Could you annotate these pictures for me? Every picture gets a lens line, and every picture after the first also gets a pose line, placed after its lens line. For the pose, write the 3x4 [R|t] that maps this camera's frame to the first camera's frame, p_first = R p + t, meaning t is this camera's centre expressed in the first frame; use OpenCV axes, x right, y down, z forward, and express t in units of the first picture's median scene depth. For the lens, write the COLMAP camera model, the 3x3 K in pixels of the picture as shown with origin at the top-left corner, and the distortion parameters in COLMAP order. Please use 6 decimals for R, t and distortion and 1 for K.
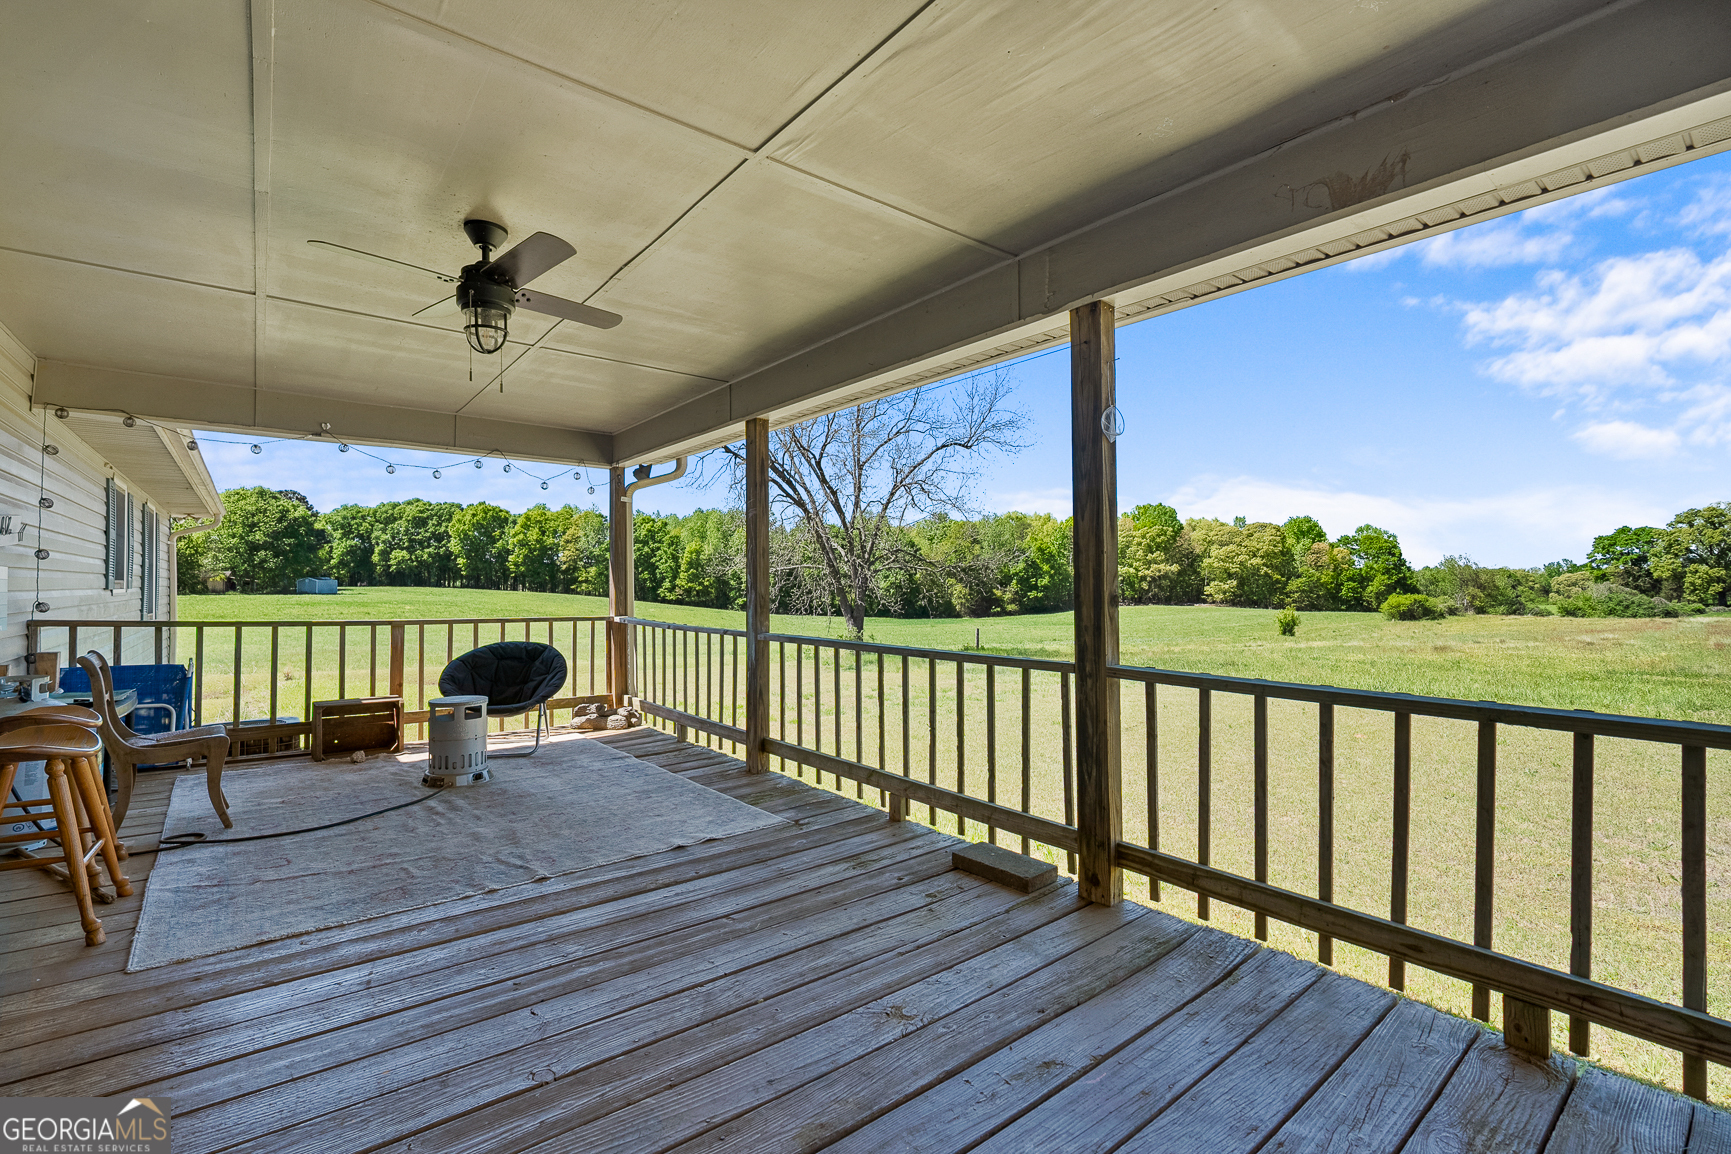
lens RADIAL K [[770.4, 0, 863.2], [0, 770.4, 572.9], [0, 0, 1]] dist [-0.003201, 0.000573]
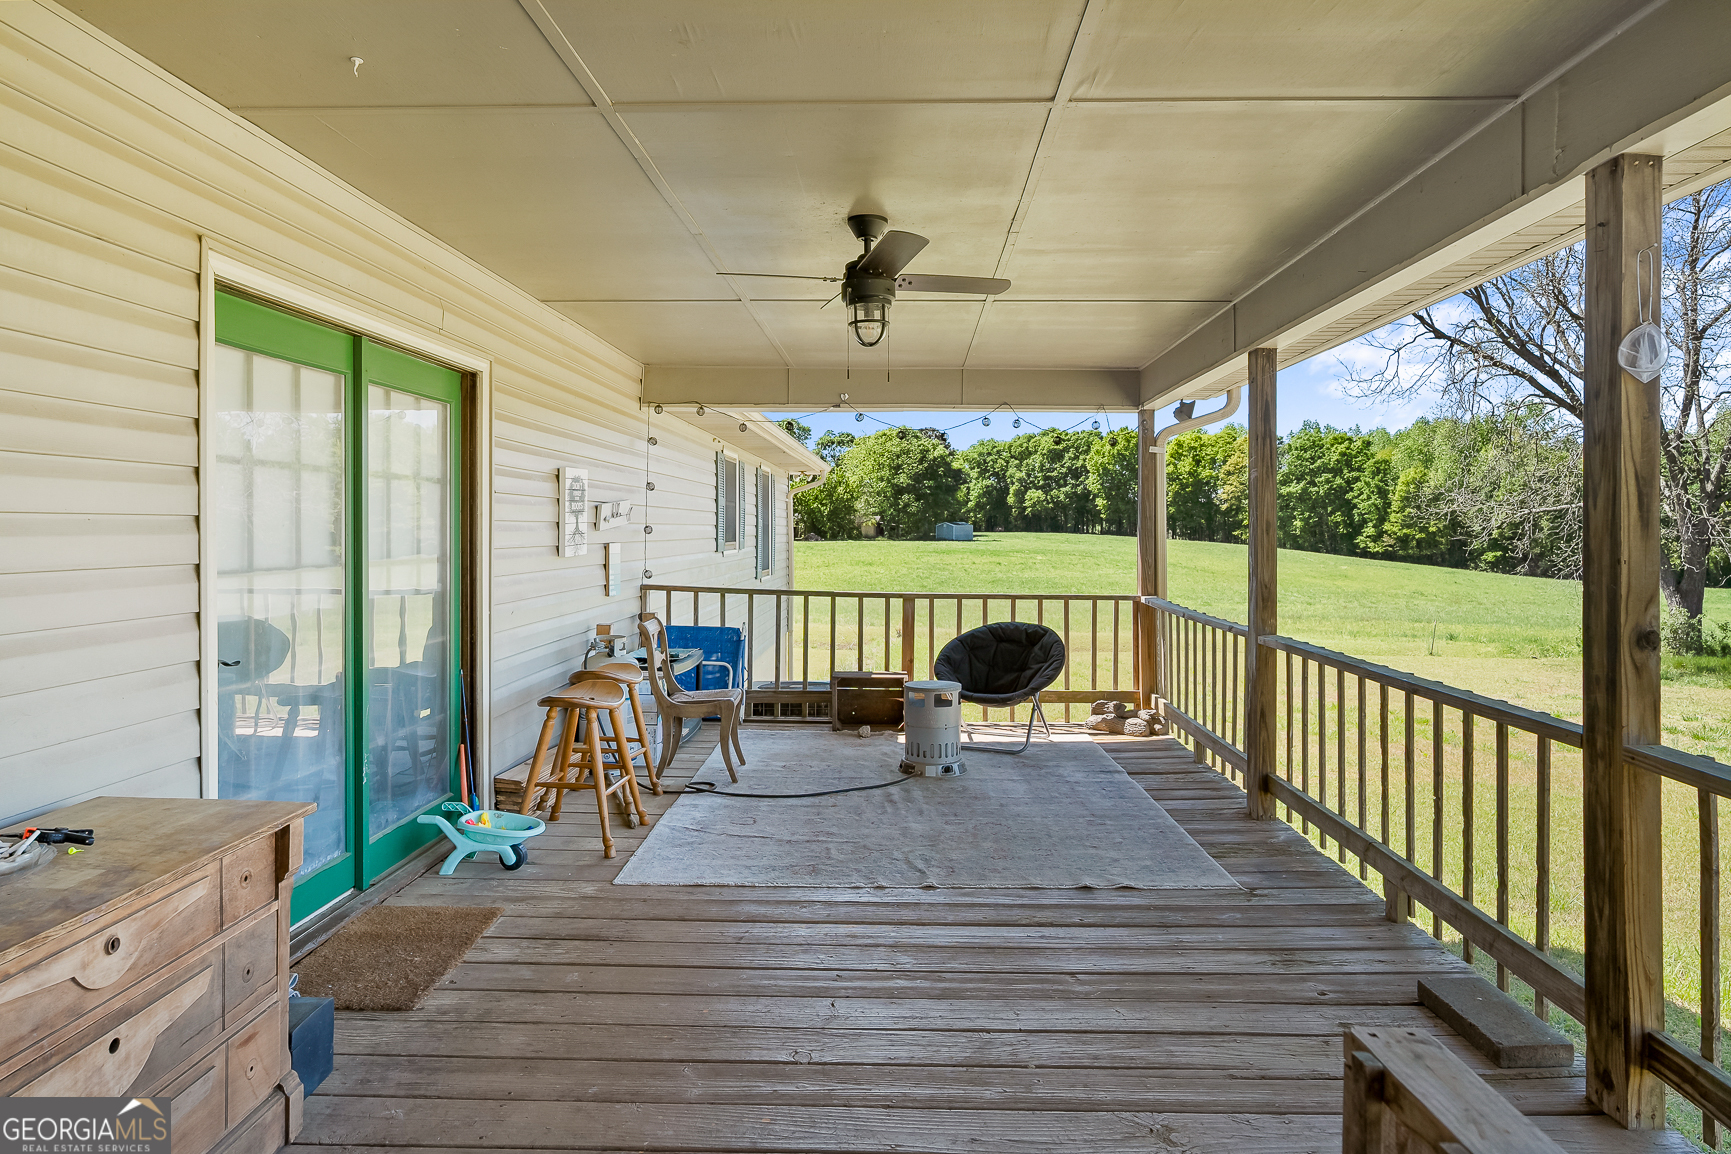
lens RADIAL K [[1040.8, 0, 888.9], [0, 1040.8, 536.8], [0, 0, 1]] dist [-0.000278, 0.005430]
pose [[0.775377, 0.007399, -0.631455, 0.310866], [0.006210, 0.999794, 0.019340, -0.054325], [0.631468, -0.018917, 0.775171, -0.022505]]
